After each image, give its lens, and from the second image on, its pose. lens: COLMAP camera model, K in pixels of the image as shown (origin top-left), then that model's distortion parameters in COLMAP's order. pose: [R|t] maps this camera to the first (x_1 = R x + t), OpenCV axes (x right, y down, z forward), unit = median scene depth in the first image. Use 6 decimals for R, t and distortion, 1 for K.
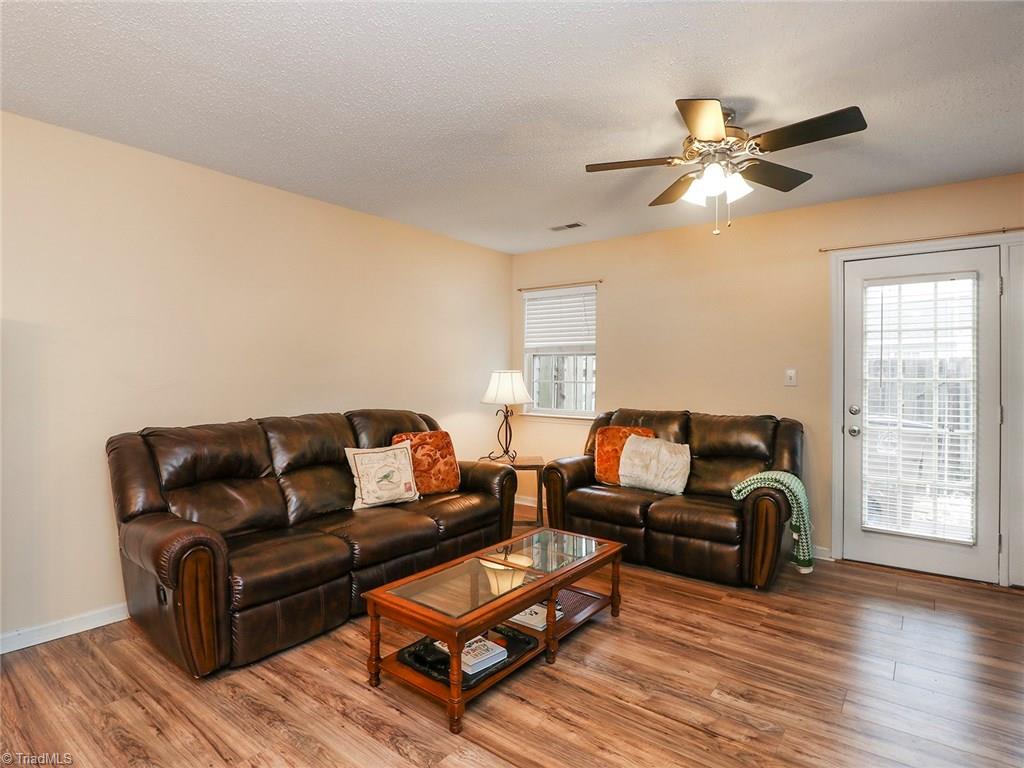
lens RADIAL K [[557.0, 0, 513.9], [0, 557.0, 372.4], [0, 0, 1]] dist [0.017289, -0.023478]
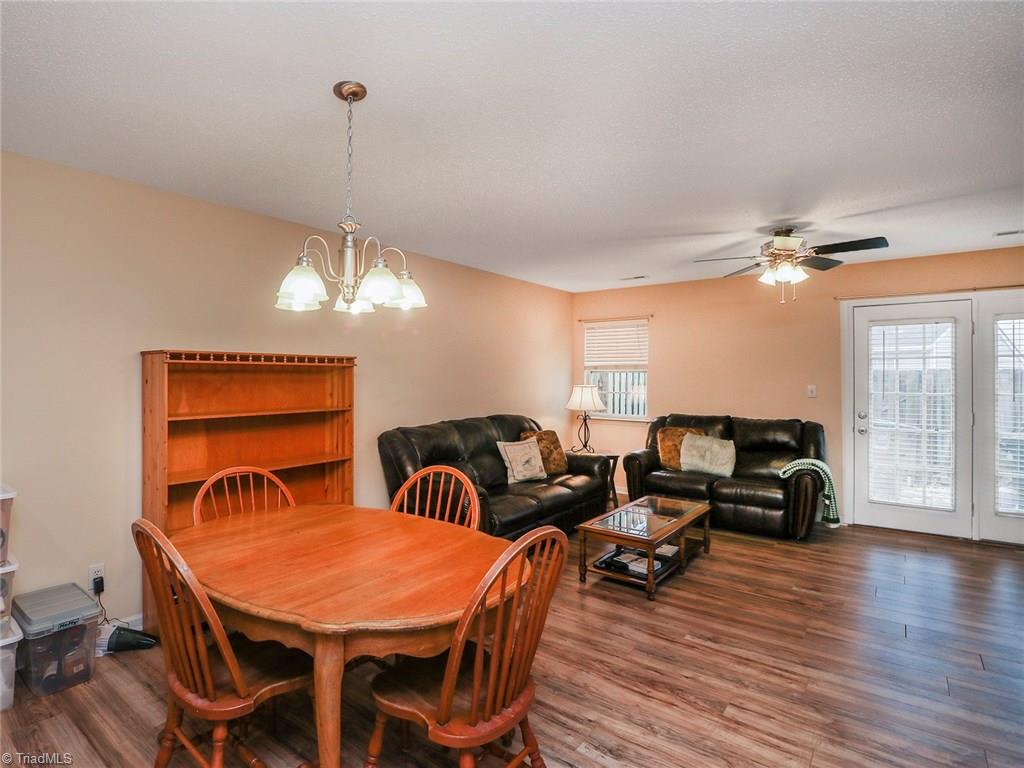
lens RADIAL K [[543.9, 0, 439.8], [0, 543.9, 373.8], [0, 0, 1]] dist [0.005166, -0.014020]
pose [[0.998258, -0.004098, -0.058865, -0.365330], [0.004007, 0.999991, -0.001651, -0.038426], [0.058871, 0.001412, 0.998265, -0.413069]]
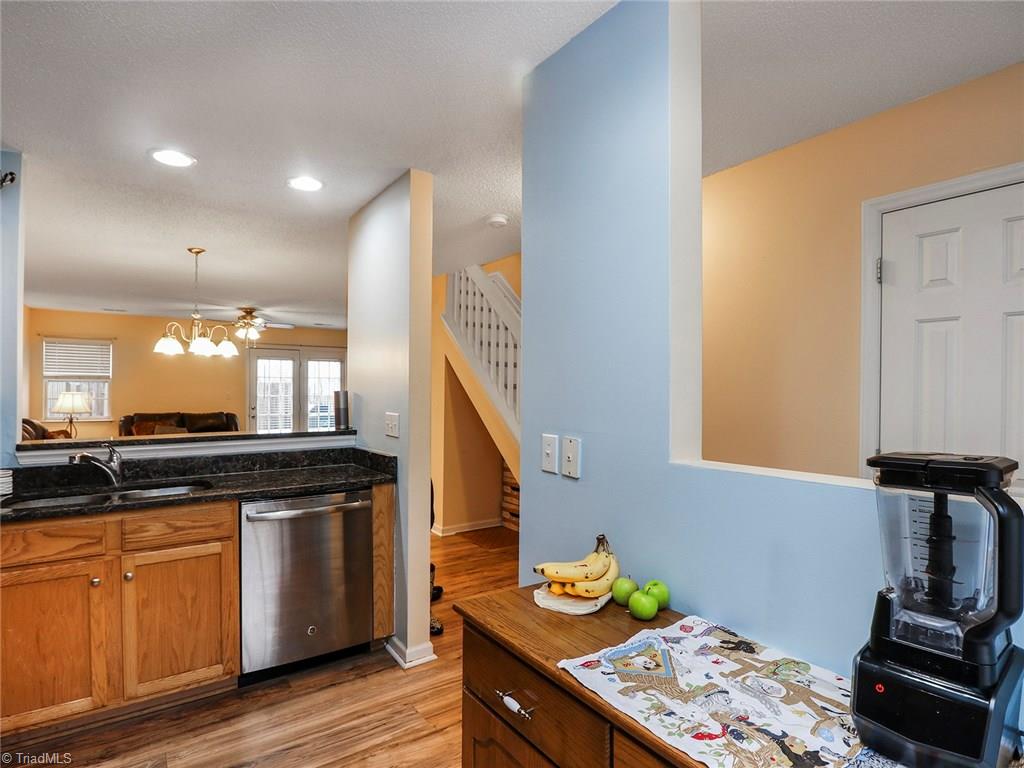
lens RADIAL K [[552.2, 0, 498.2], [0, 552.2, 392.3], [0, 0, 1]] dist [0.011803, -0.021317]
pose [[0.323193, -0.006300, 0.946312, -1.455747], [-0.013461, 0.999846, 0.011254, -0.050126], [-0.946237, -0.016376, 0.323059, -0.887562]]
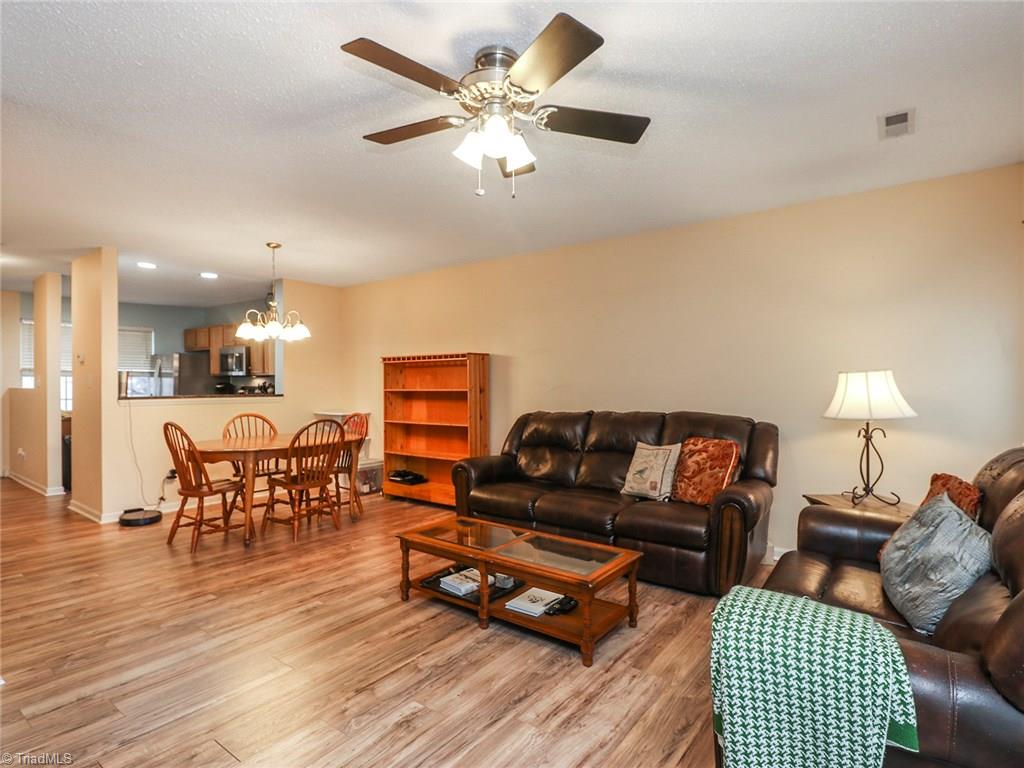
lens RADIAL K [[524.8, 0, 508.0], [0, 524.8, 381.1], [0, 0, 1]] dist [0.001639, -0.017354]
pose [[0.003255, -0.004168, -0.999986, 0.790158], [0.015970, 0.999864, -0.004115, 0.007326], [0.999867, -0.015956, 0.003321, 0.717898]]
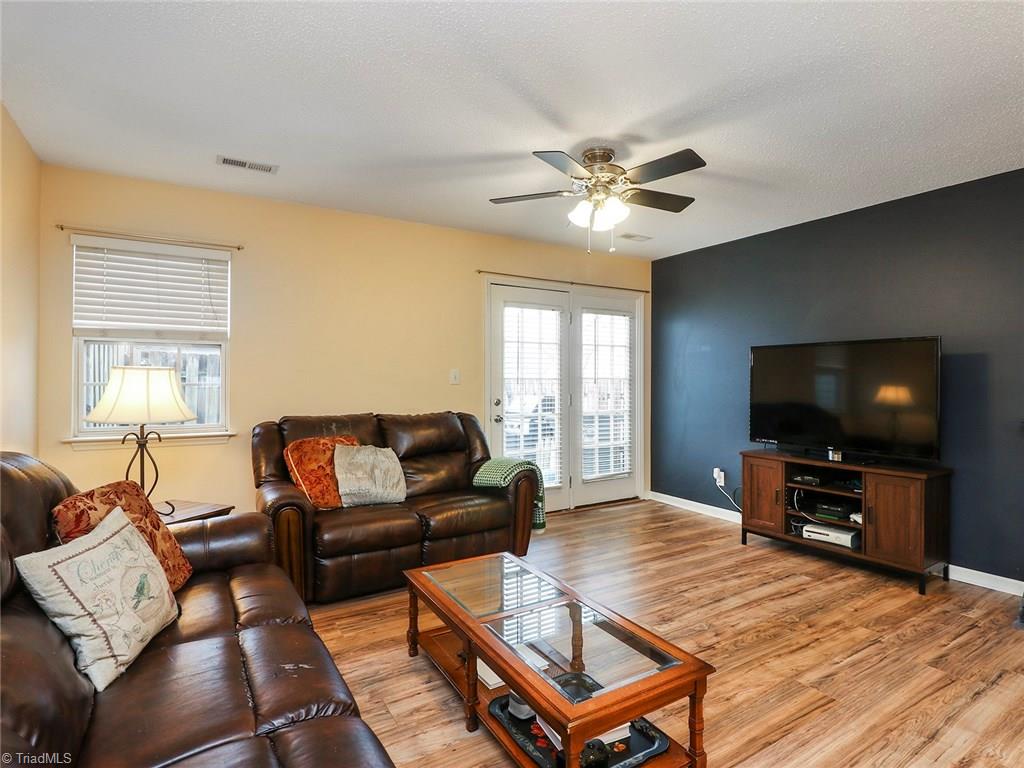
lens RADIAL K [[537.4, 0, 536.9], [0, 537.4, 379.2], [0, 0, 1]] dist [-0.005013, -0.001747]
pose [[0.337566, -0.006454, 0.941280, -0.530651], [-0.006702, 0.999935, 0.009260, 0.003100], [-0.941278, -0.009434, 0.337501, 0.526880]]
